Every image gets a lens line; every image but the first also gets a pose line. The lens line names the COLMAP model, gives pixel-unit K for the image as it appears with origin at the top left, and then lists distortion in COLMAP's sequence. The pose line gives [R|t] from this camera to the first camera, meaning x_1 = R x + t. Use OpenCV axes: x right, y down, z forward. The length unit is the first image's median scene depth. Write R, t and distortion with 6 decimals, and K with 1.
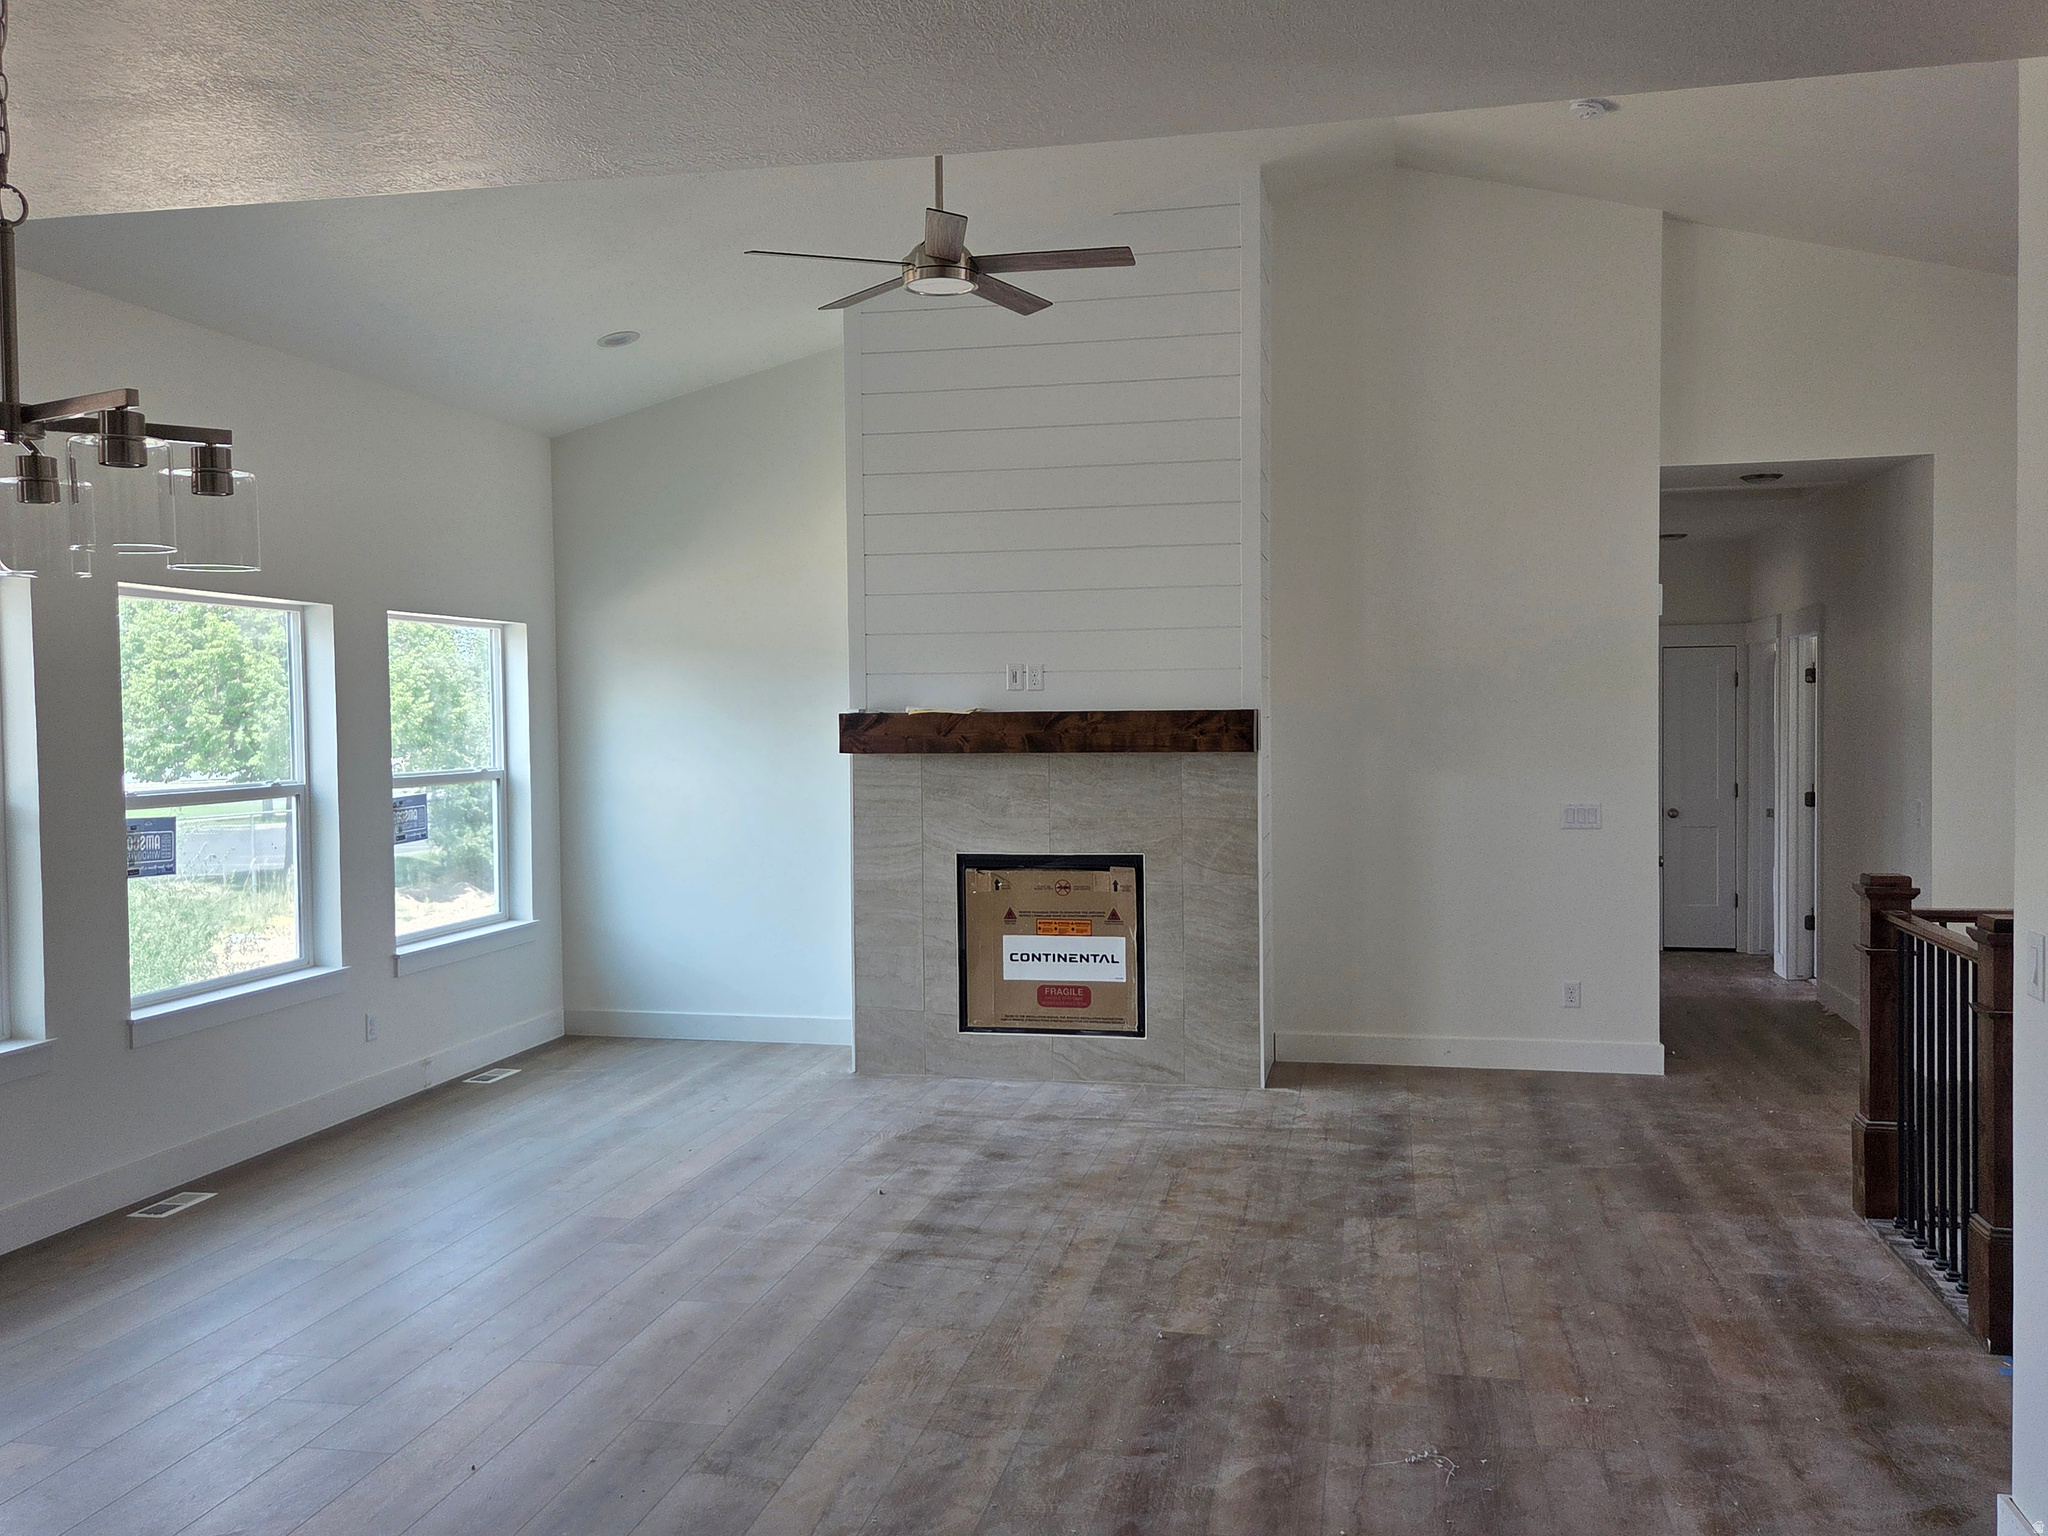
lens RADIAL K [[1721.5, 0, 1024.0], [0, 1721.5, 768.0], [0, 0, 1]] dist [0.084007, -0.086793]
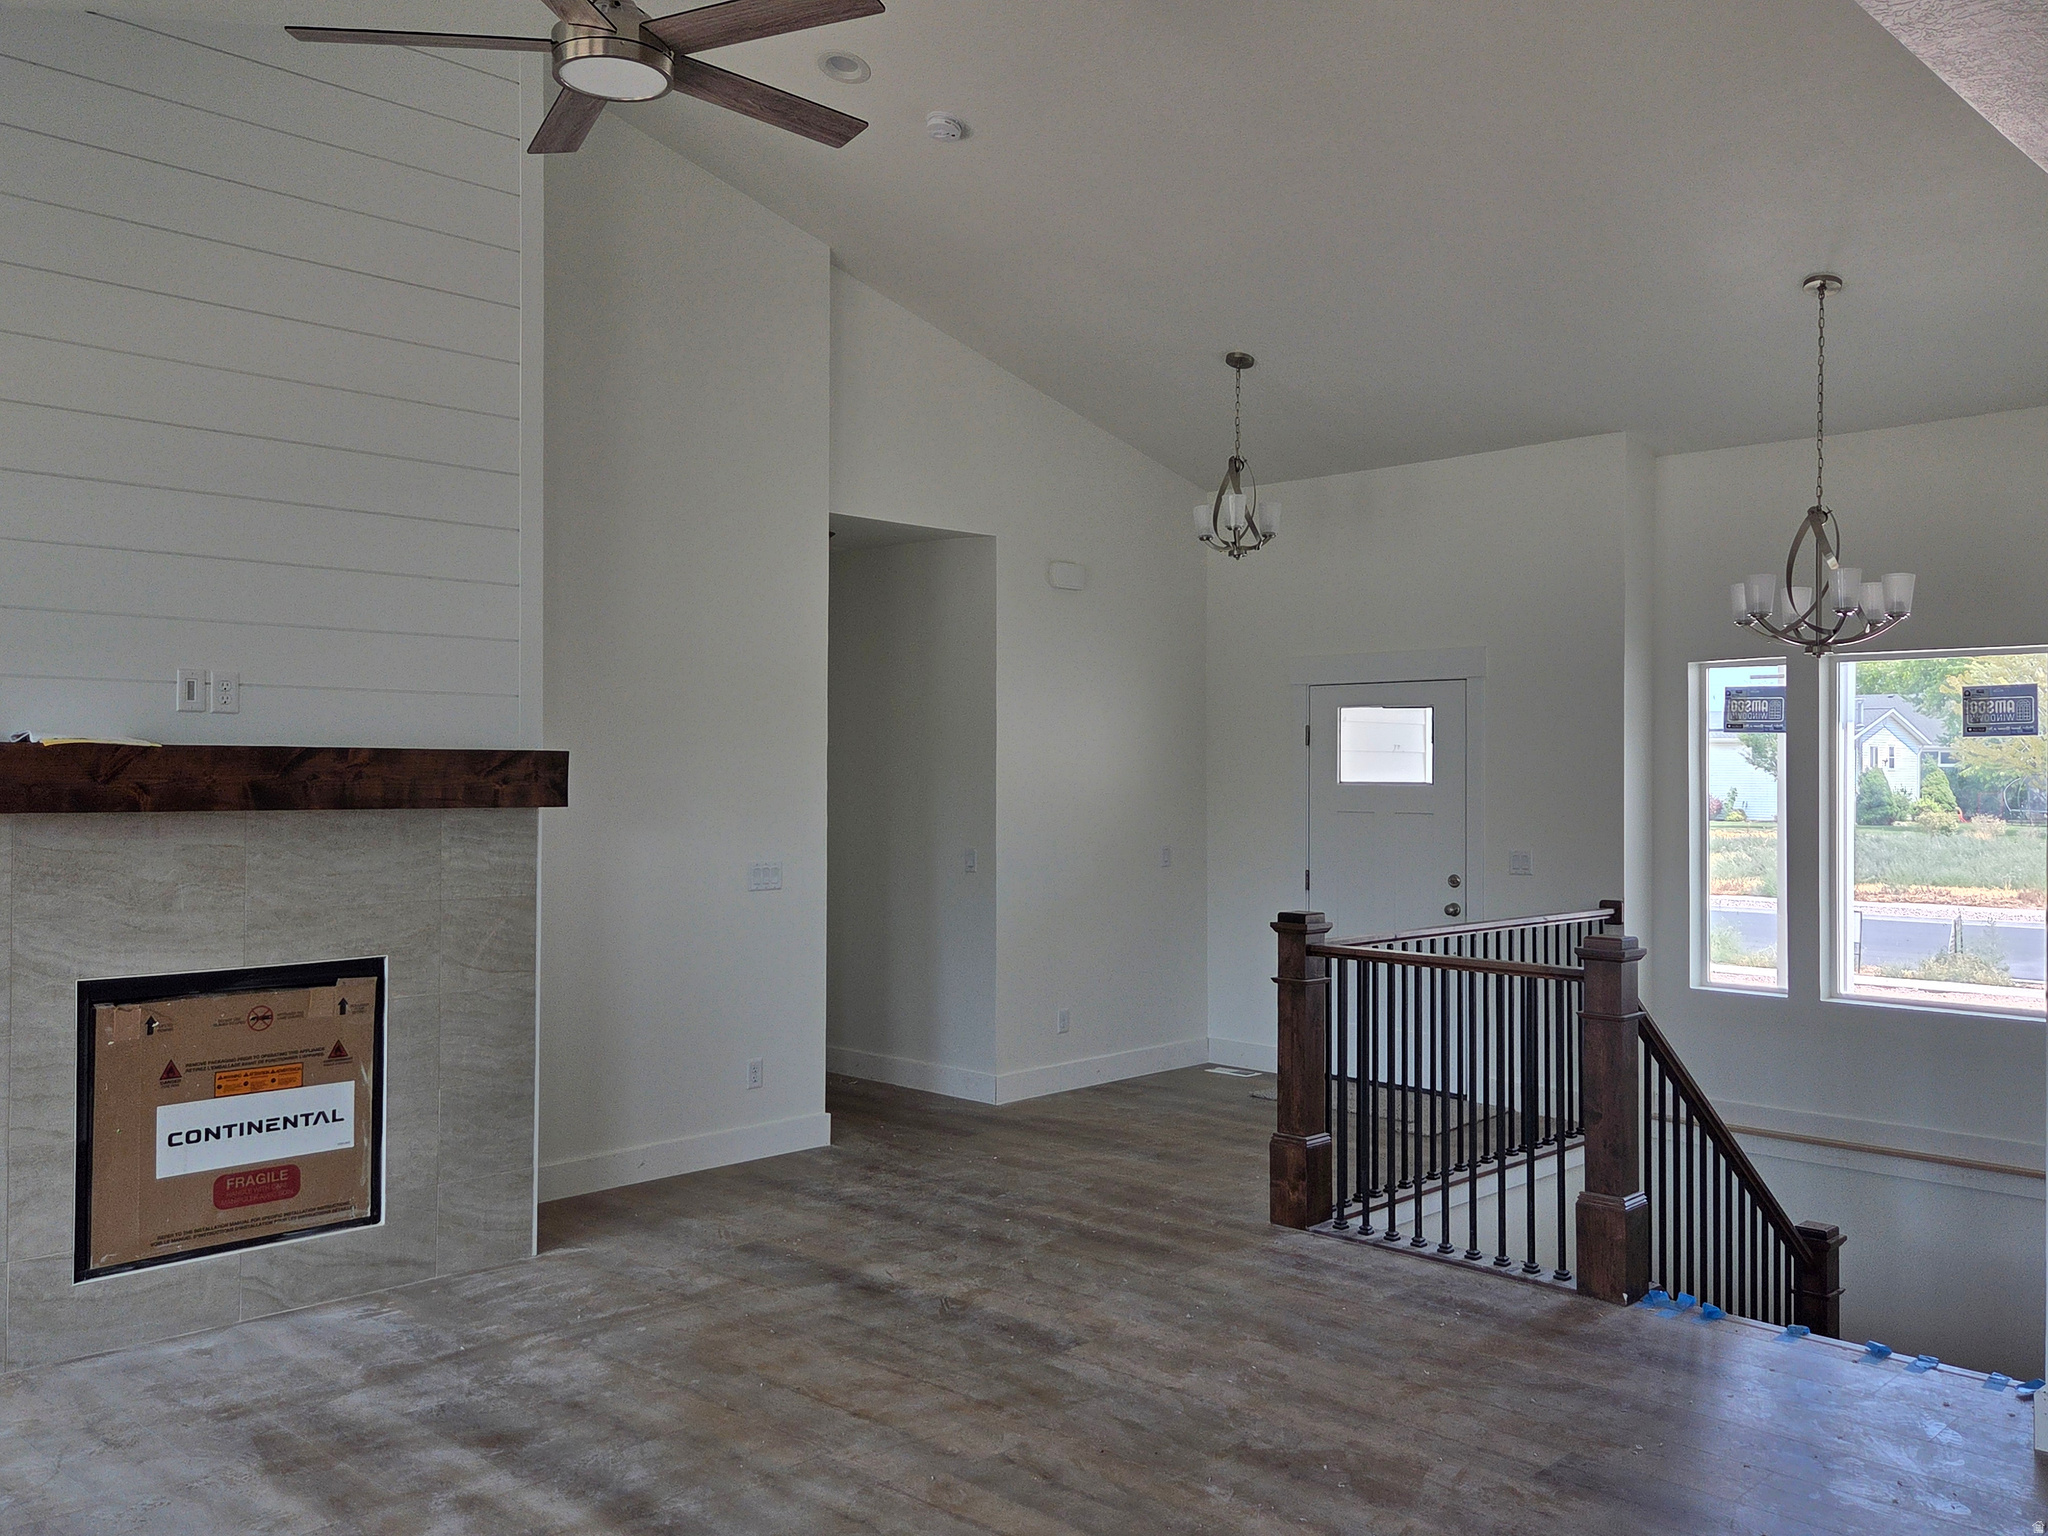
lens RADIAL K [[1721.5, 0, 1024.0], [0, 1721.5, 768.0], [0, 0, 1]] dist [0.084007, -0.086793]
pose [[0.531111, 0.015063, 0.847168, -0.393024], [0.014931, 0.999520, -0.027133, -0.002764], [-0.847171, 0.027060, 0.530631, 0.413611]]
